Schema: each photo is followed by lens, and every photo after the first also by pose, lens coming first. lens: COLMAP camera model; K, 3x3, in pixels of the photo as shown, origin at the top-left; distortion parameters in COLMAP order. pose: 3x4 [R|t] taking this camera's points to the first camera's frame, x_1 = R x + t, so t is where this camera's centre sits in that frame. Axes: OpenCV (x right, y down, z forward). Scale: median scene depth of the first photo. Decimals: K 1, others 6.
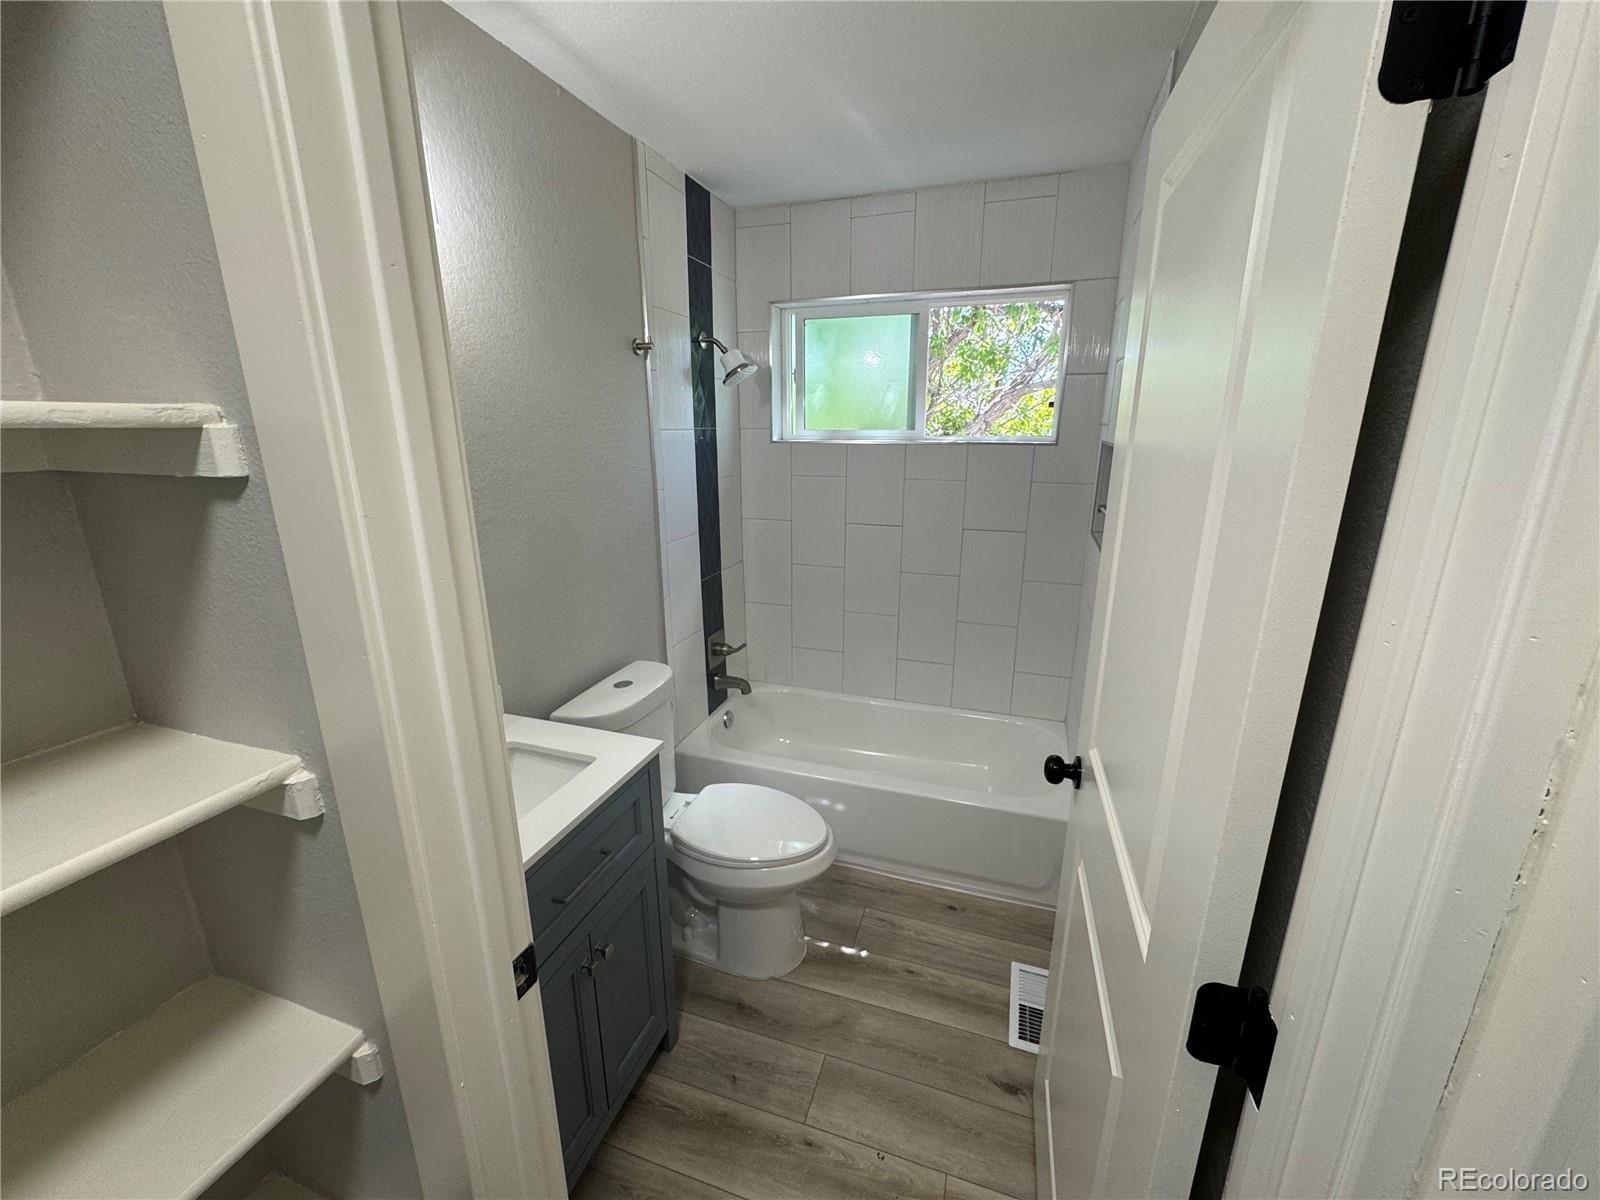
lens RADIAL K [[642.0, 0, 804.5], [0, 642.0, 594.1], [0, 0, 1]] dist [0.000859, -0.000467]
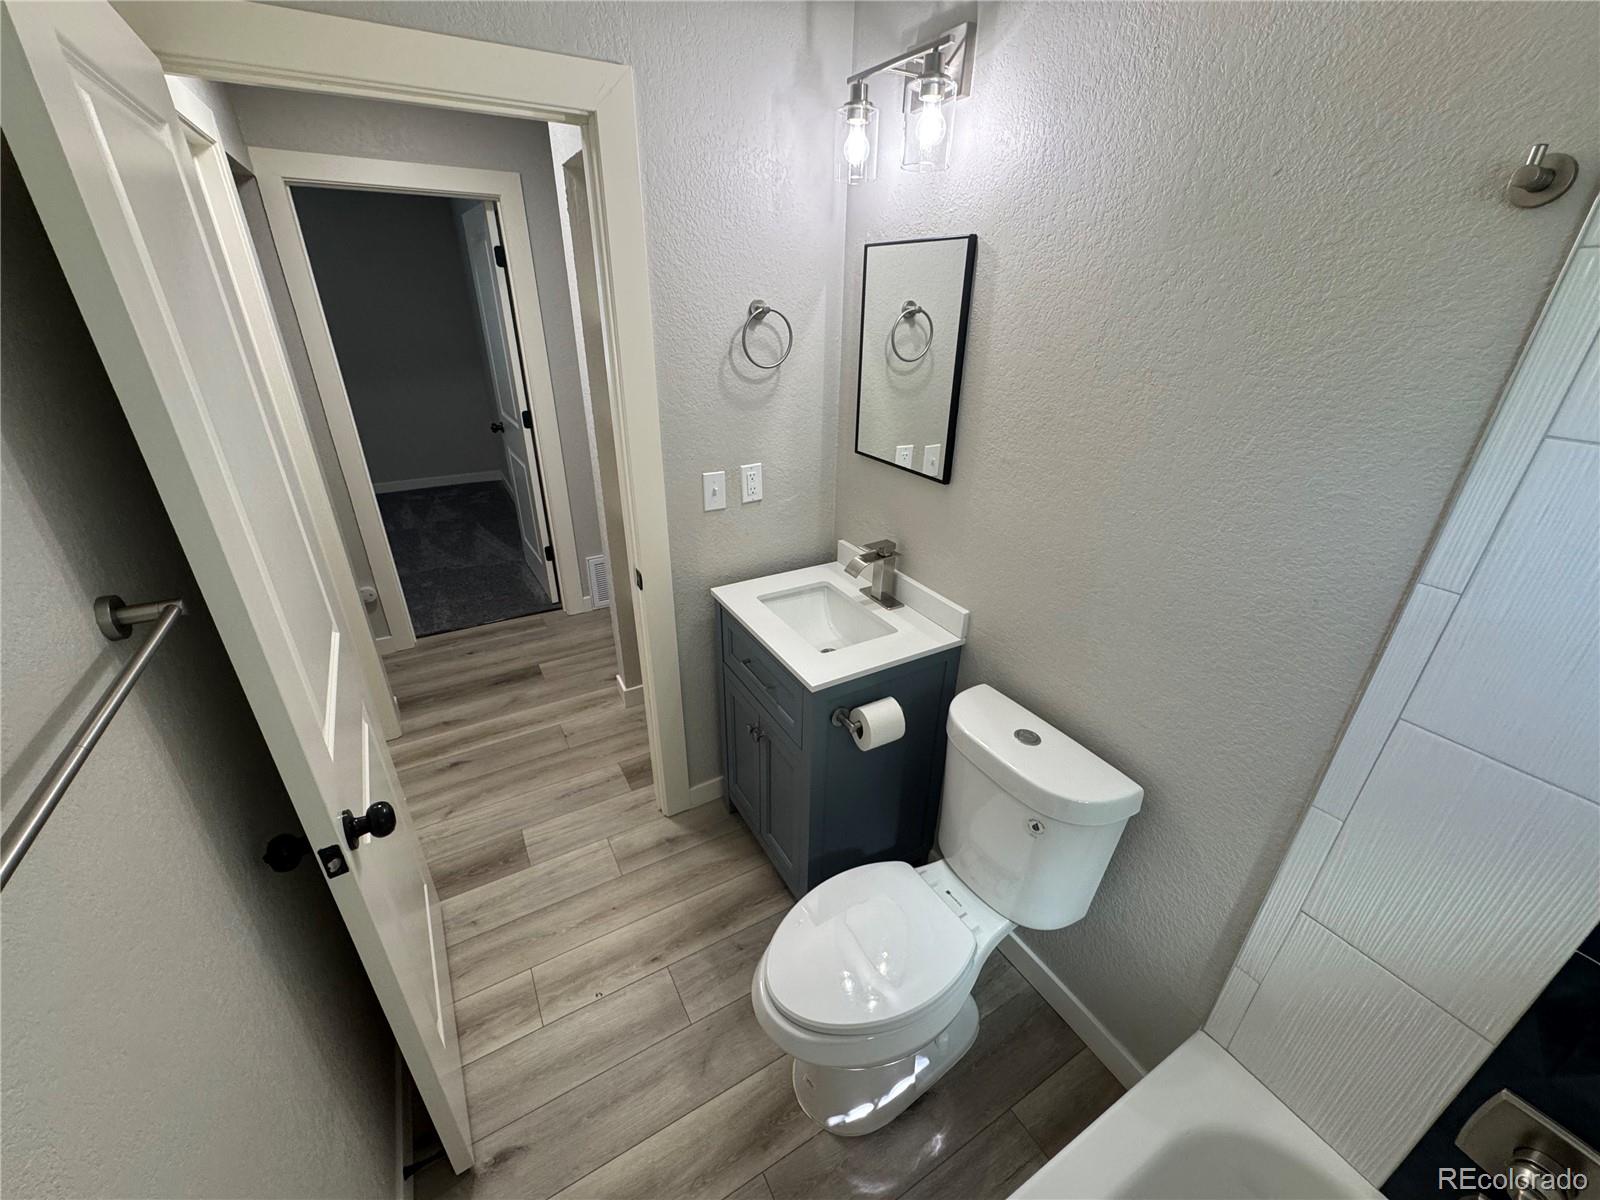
lens RADIAL K [[642.0, 0, 803.0], [0, 642.0, 604.5], [0, 0, 1]] dist [0.000859, -0.000467]
pose [[-0.661428, 0.316147, -0.680120, 0.412819], [-0.215217, 0.788675, 0.575911, -0.422892], [0.718466, 0.527297, -0.453612, 1.315066]]
